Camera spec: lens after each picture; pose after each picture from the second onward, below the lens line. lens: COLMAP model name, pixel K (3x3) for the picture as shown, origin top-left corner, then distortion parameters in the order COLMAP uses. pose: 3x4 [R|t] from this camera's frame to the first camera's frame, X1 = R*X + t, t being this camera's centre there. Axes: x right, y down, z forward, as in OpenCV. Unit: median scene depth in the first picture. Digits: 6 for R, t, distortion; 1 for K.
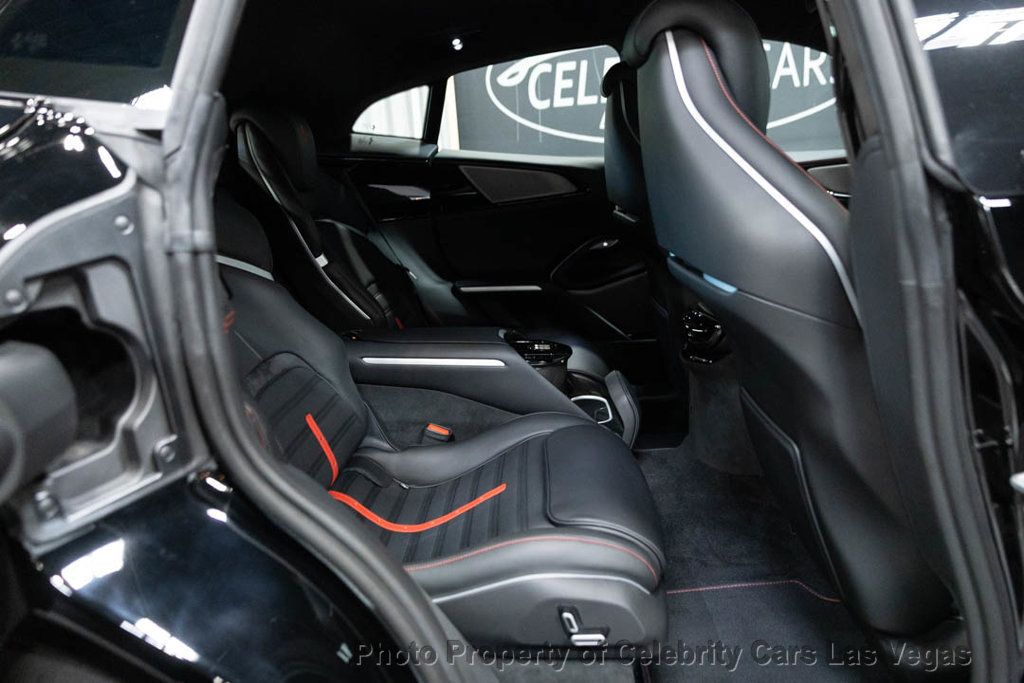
lens RADIAL K [[693.8, 0, 512.0], [0, 693.8, 341.5], [0, 0, 1]] dist [-0.008929, -0.000767]
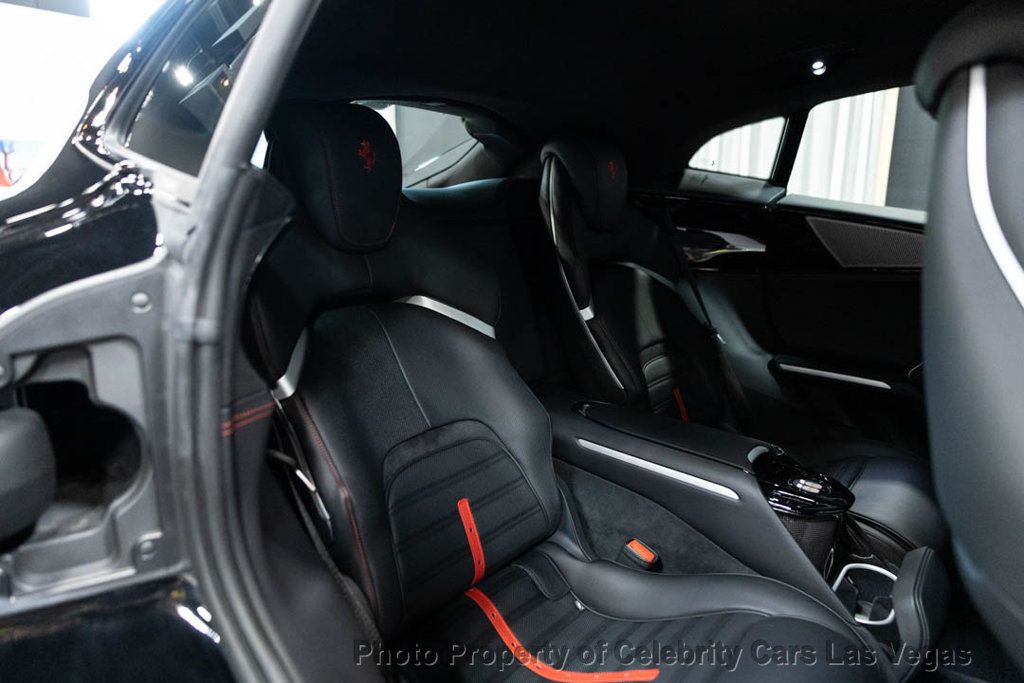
lens RADIAL K [[693.8, 0, 512.0], [0, 693.8, 341.5], [0, 0, 1]] dist [-0.008929, -0.000767]
pose [[0.816957, 0.190166, -0.544442, 0.161954], [-0.198158, 0.979152, 0.044661, -0.115795], [0.541585, 0.071399, 0.837608, 0.222593]]
